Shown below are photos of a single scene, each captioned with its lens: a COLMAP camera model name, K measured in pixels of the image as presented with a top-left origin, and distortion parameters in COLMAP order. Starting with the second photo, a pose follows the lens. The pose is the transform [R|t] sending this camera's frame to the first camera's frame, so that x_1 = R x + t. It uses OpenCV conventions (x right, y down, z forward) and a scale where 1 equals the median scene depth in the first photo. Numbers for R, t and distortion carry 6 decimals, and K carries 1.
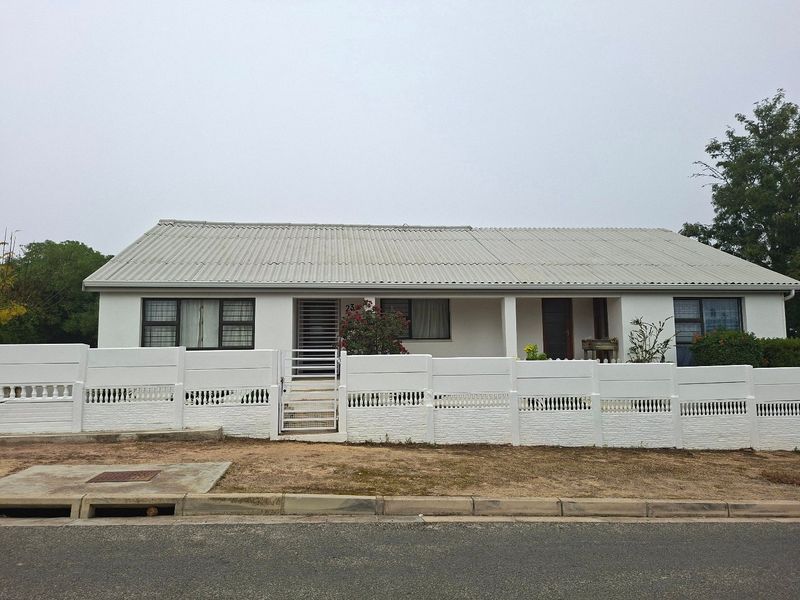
lens RADIAL K [[583.7, 0, 400.0], [0, 583.7, 300.0], [0, 0, 1]] dist [0.091689, -0.131562]
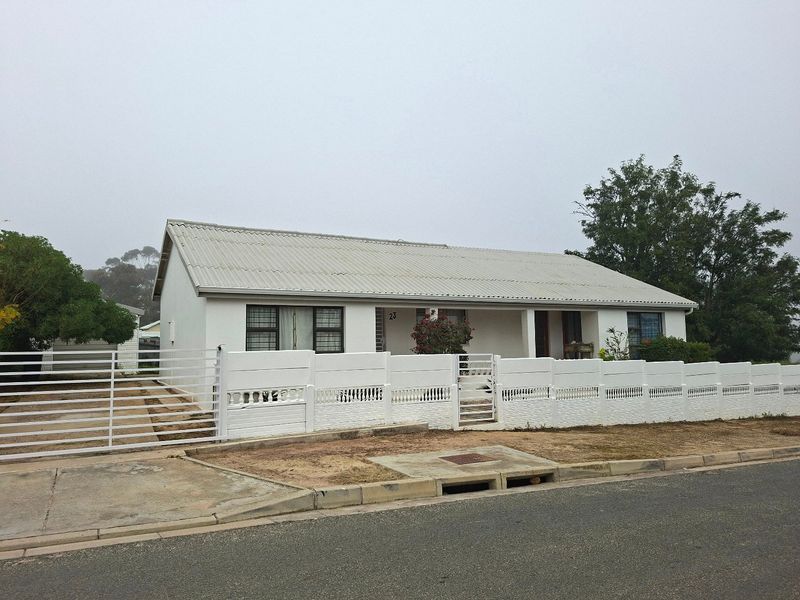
lens RADIAL K [[583.7, 0, 400.0], [0, 583.7, 300.0], [0, 0, 1]] dist [0.091689, -0.131562]
pose [[0.925255, 0.024953, 0.378523, -0.561317], [-0.023959, 0.999686, -0.007337, -0.009984], [-0.378587, -0.002280, 0.925563, -0.038194]]
